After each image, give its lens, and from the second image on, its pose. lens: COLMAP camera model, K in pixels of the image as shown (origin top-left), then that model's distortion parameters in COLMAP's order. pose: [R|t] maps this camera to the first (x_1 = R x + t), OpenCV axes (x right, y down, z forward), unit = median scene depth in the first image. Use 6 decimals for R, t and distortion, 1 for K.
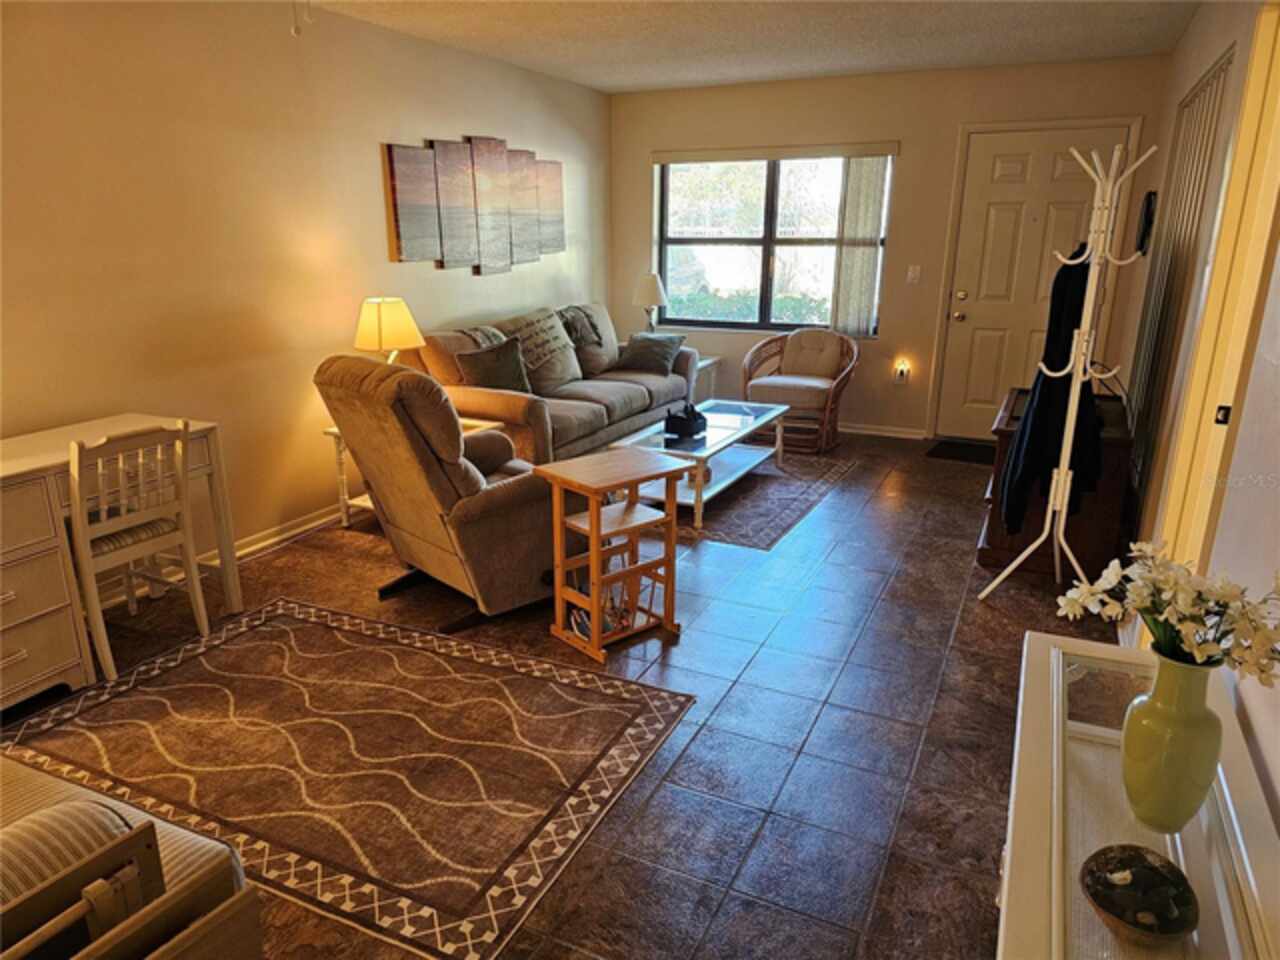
lens RADIAL K [[844.2, 0, 640.0], [0, 844.2, 480.0], [0, 0, 1]] dist [-0.001318, -0.003051]
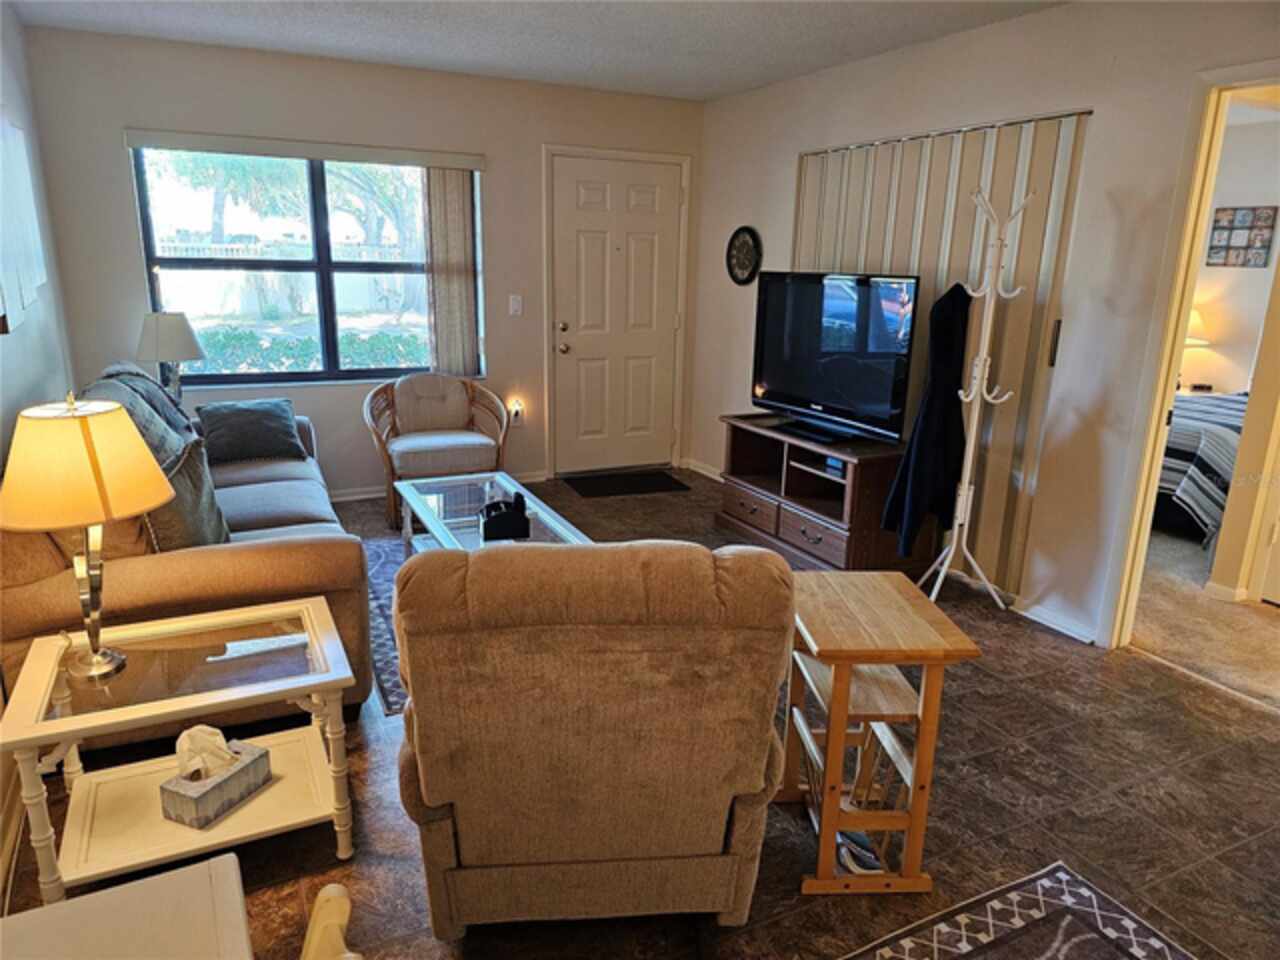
lens RADIAL K [[844.2, 0, 640.0], [0, 844.2, 480.0], [0, 0, 1]] dist [-0.001318, -0.003051]
pose [[0.624121, -0.181552, 0.759942, -0.306604], [0.193775, 0.978209, 0.074555, -0.098749], [-0.756917, 0.100726, 0.645701, 0.324162]]
